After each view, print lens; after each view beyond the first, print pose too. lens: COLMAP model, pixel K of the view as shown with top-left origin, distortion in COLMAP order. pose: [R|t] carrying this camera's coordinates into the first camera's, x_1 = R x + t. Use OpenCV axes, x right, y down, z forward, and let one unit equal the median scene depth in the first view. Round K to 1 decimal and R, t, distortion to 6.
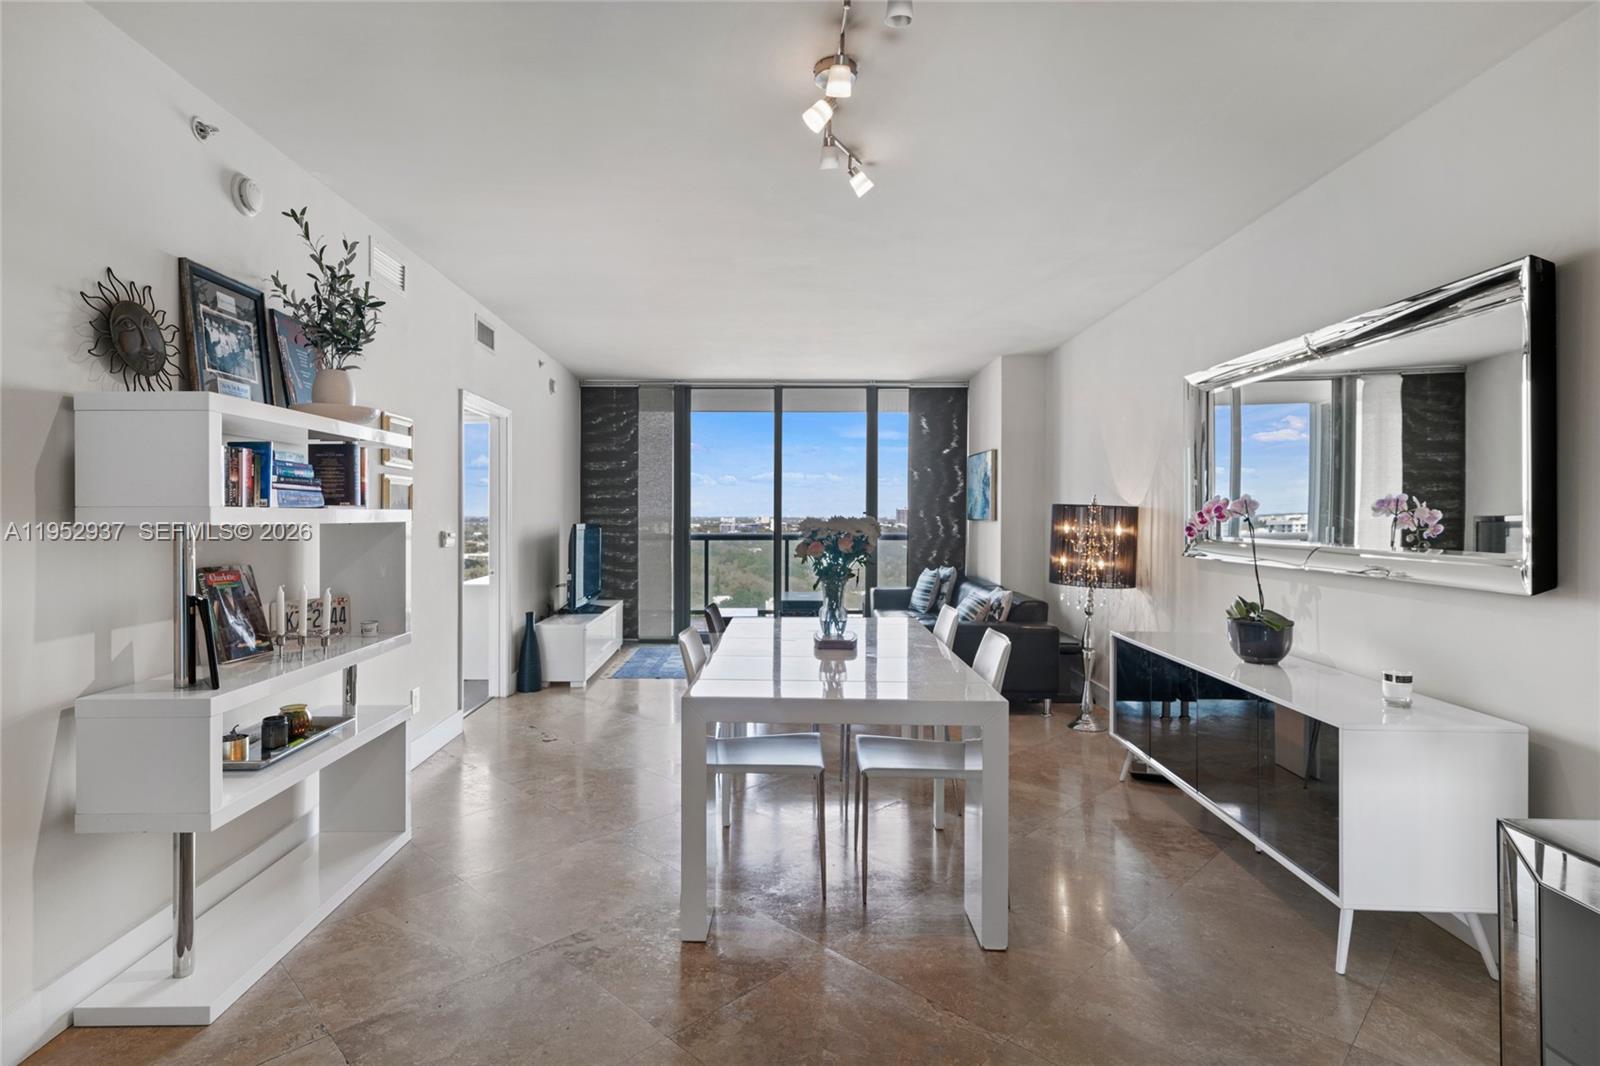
lens RADIAL K [[822.4, 0, 765.4], [0, 822.4, 528.0], [0, 0, 1]] dist [0.001768, 0.000412]
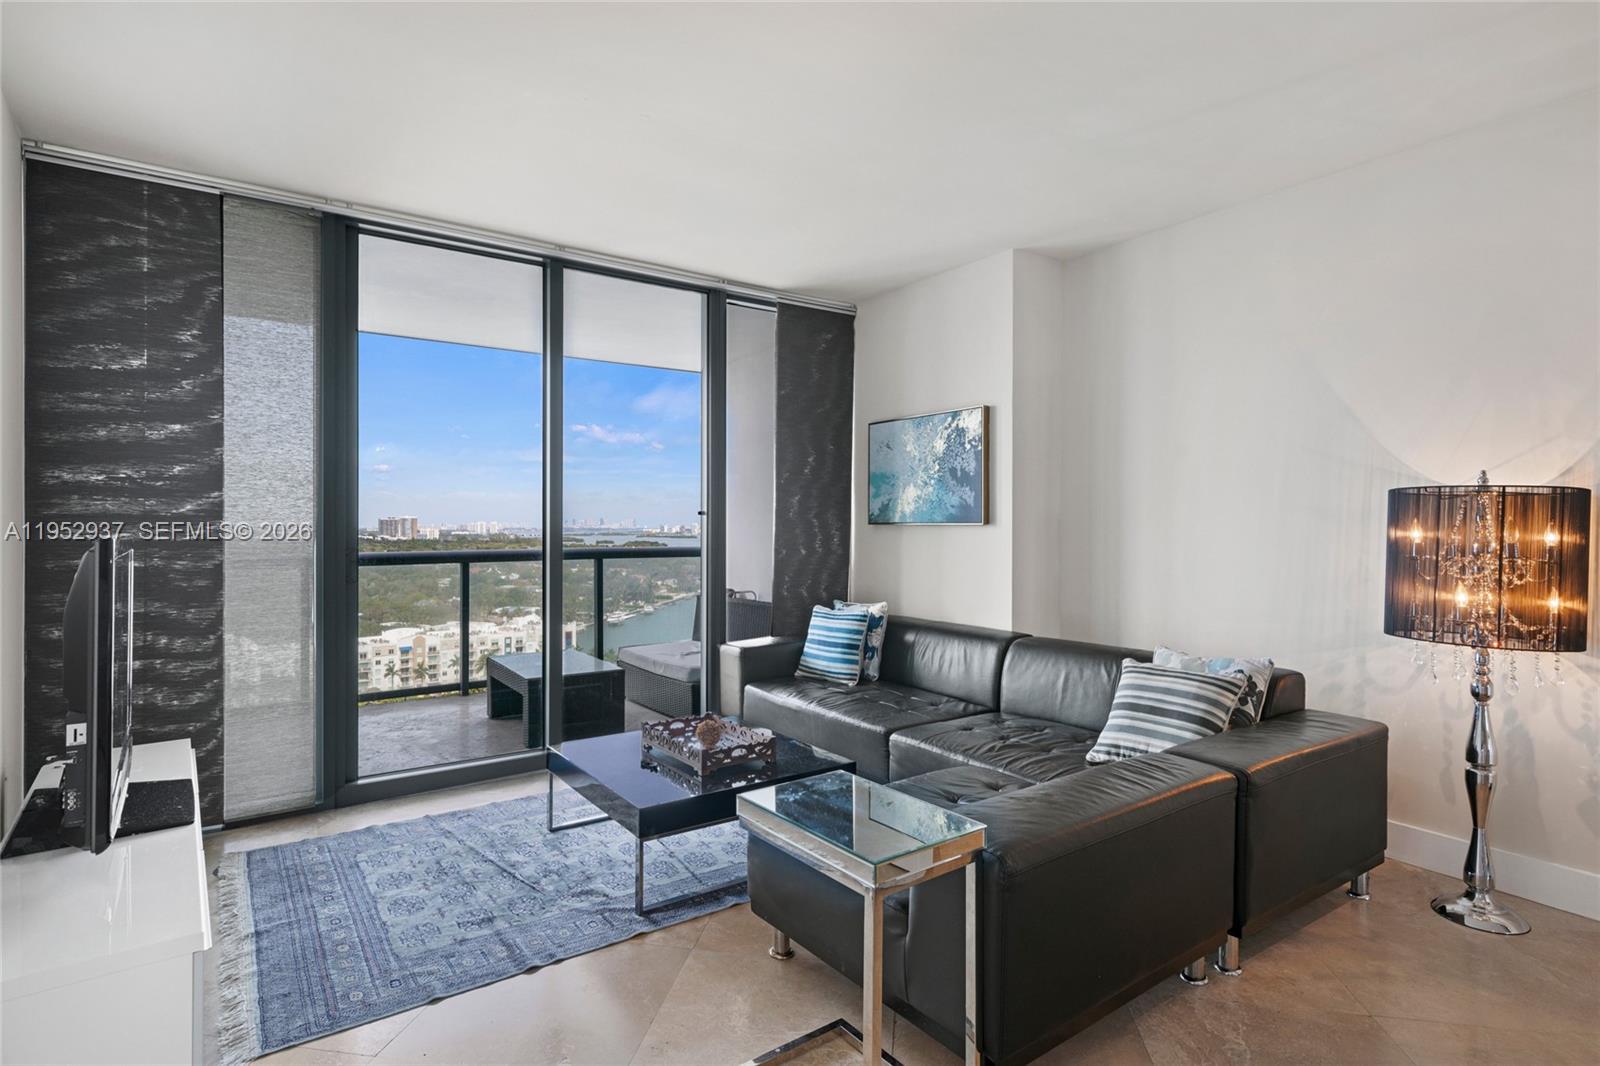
lens RADIAL K [[822.4, 0, 765.4], [0, 822.4, 528.0], [0, 0, 1]] dist [0.001768, 0.000412]
pose [[0.814446, -0.004902, 0.580218, -0.204762], [0.012335, 0.999885, -0.008868, -0.002949], [-0.580108, 0.014380, 0.814413, 0.608204]]
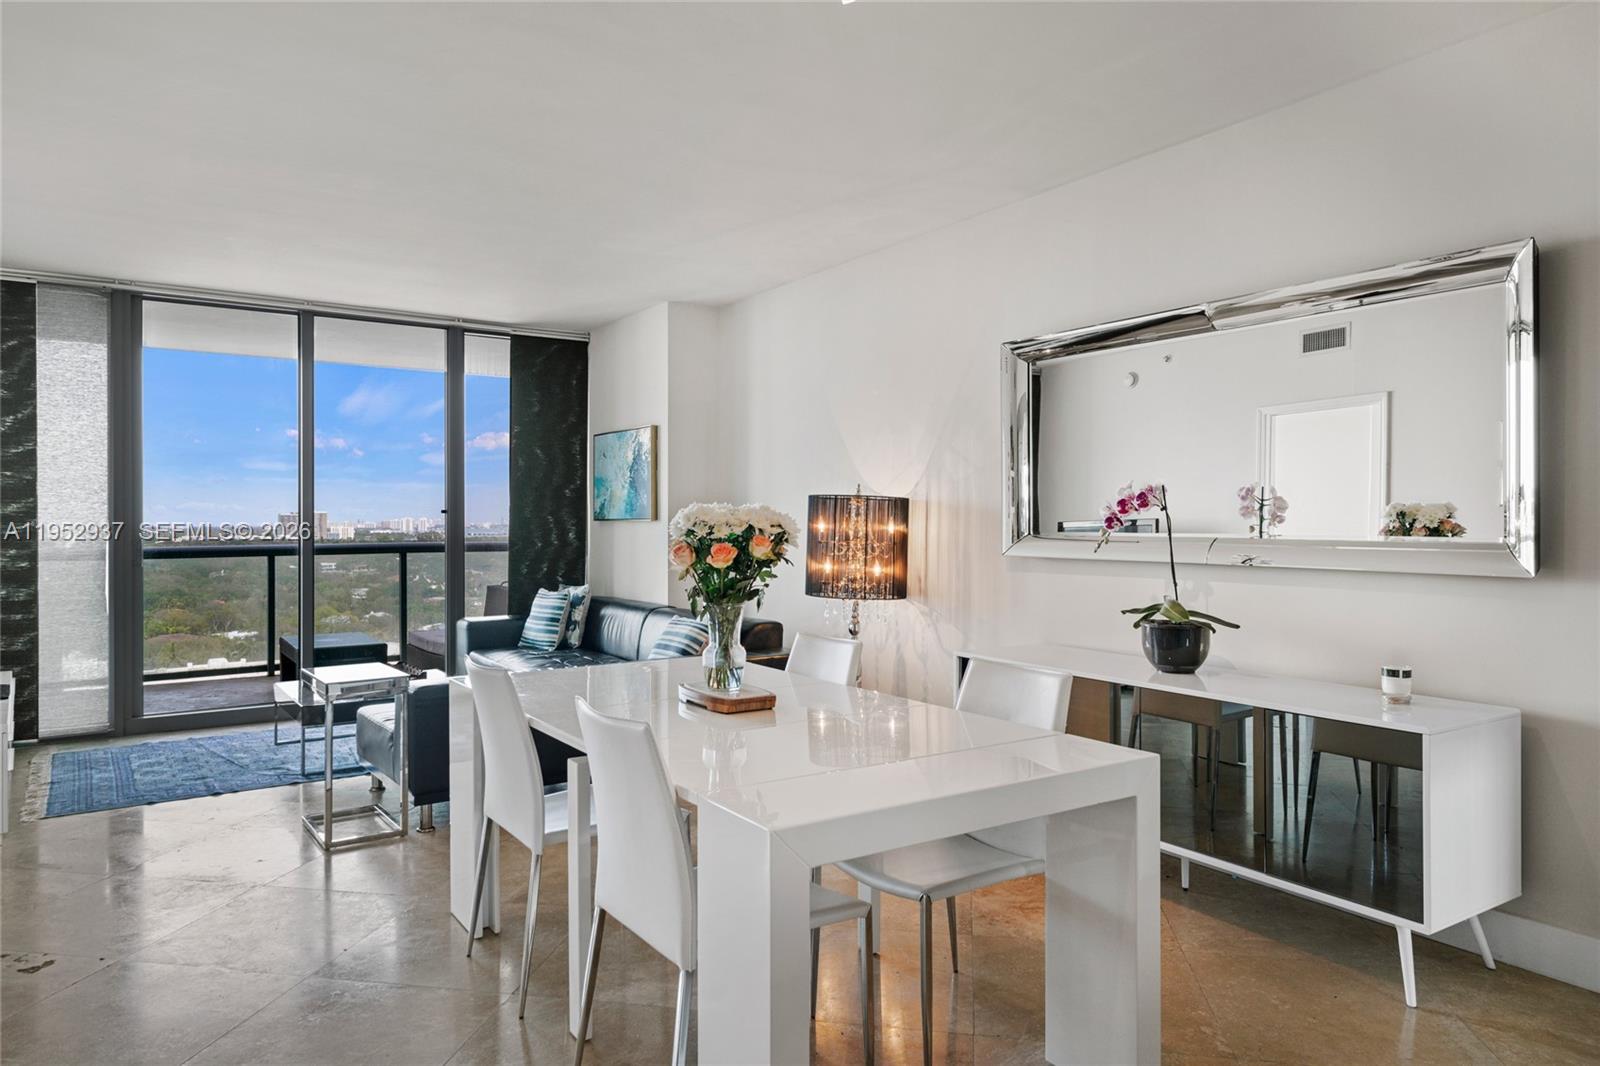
lens RADIAL K [[1044.0, 0, 761.8], [0, 1044.0, 526.9], [0, 0, 1]] dist [0.006114, -0.000442]
pose [[0.820257, -0.008991, 0.571924, -0.187531], [0.015574, 0.999857, -0.006618, 0.005031], [-0.571783, 0.014336, 0.820280, 0.165101]]
